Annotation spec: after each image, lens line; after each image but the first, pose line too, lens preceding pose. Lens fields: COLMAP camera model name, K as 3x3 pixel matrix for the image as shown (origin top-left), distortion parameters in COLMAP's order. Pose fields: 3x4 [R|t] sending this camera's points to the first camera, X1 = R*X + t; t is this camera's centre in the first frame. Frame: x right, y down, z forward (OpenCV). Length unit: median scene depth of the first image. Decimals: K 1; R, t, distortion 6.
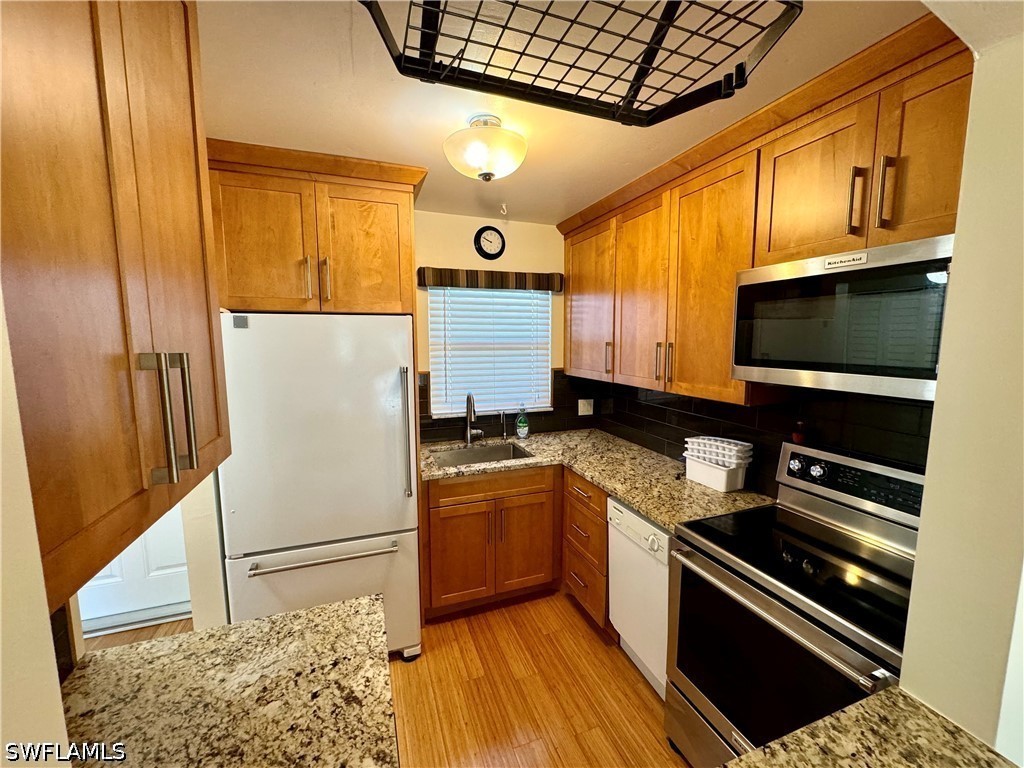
lens RADIAL K [[411.3, 0, 511.1], [0, 411.3, 386.0], [0, 0, 1]] dist [-0.002609, 0.000363]
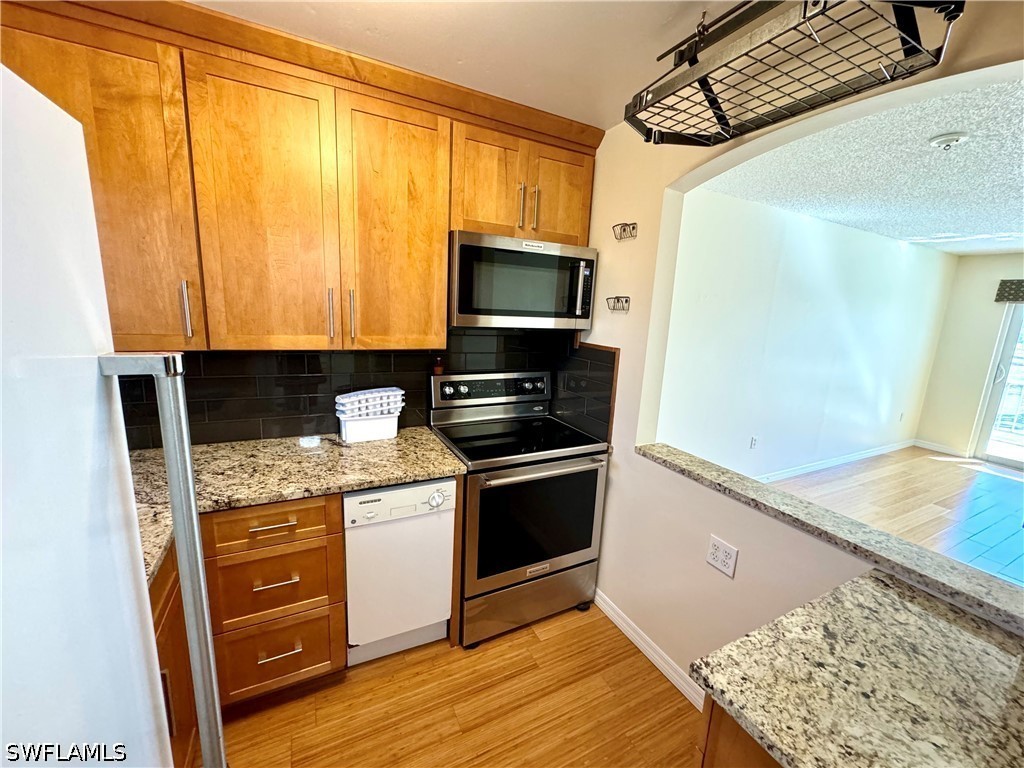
lens RADIAL K [[411.3, 0, 511.1], [0, 411.3, 386.0], [0, 0, 1]] dist [-0.002609, 0.000363]
pose [[-0.123556, -0.193797, 0.973230, -0.604882], [0.067510, 0.976831, 0.203085, -0.073651], [-0.990039, 0.090795, -0.107610, 0.944080]]
